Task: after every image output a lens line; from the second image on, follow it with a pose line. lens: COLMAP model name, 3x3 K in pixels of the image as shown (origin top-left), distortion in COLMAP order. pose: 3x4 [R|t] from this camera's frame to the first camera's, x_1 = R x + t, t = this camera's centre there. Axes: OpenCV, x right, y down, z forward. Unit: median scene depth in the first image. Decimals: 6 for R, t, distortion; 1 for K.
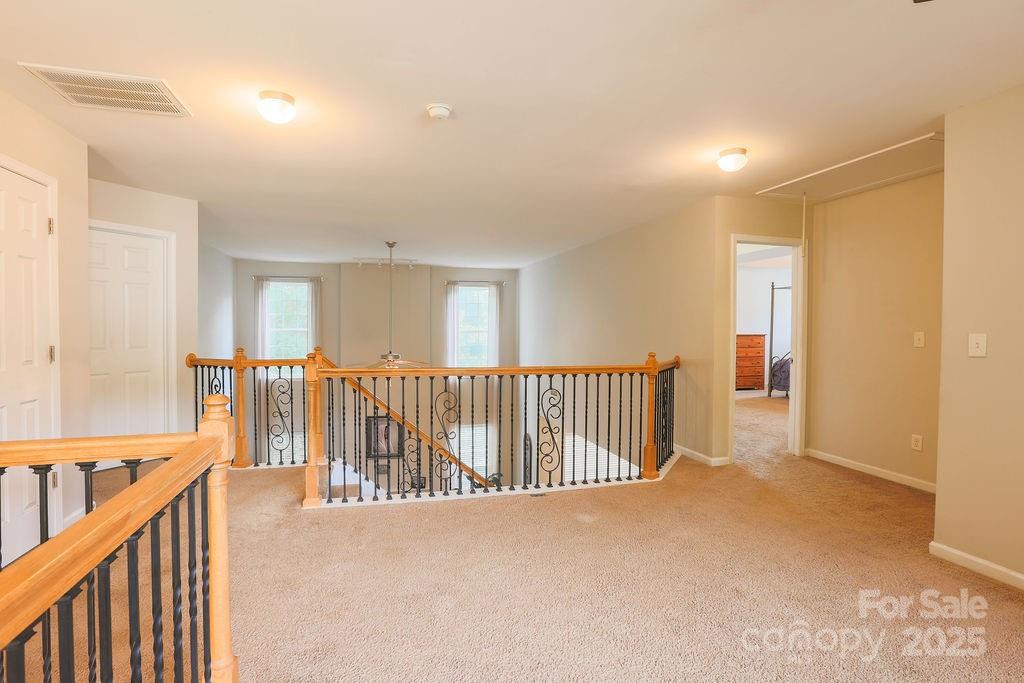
lens RADIAL K [[503.8, 0, 512.0], [0, 503.8, 341.5], [0, 0, 1]] dist [-0.055716, 0.021334]
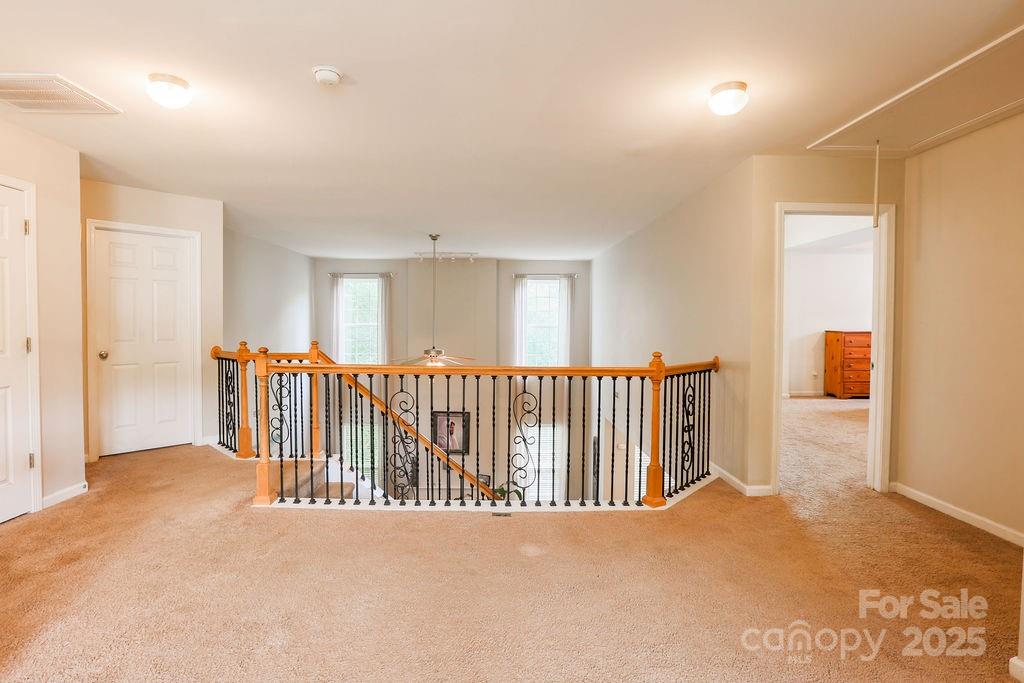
lens RADIAL K [[503.8, 0, 512.0], [0, 503.8, 341.5], [0, 0, 1]] dist [-0.055716, 0.021334]
pose [[0.967869, 0.010645, -0.251231, 0.230715], [-0.008606, 0.999921, 0.009211, -0.001196], [0.251309, -0.006753, 0.967883, 0.135995]]
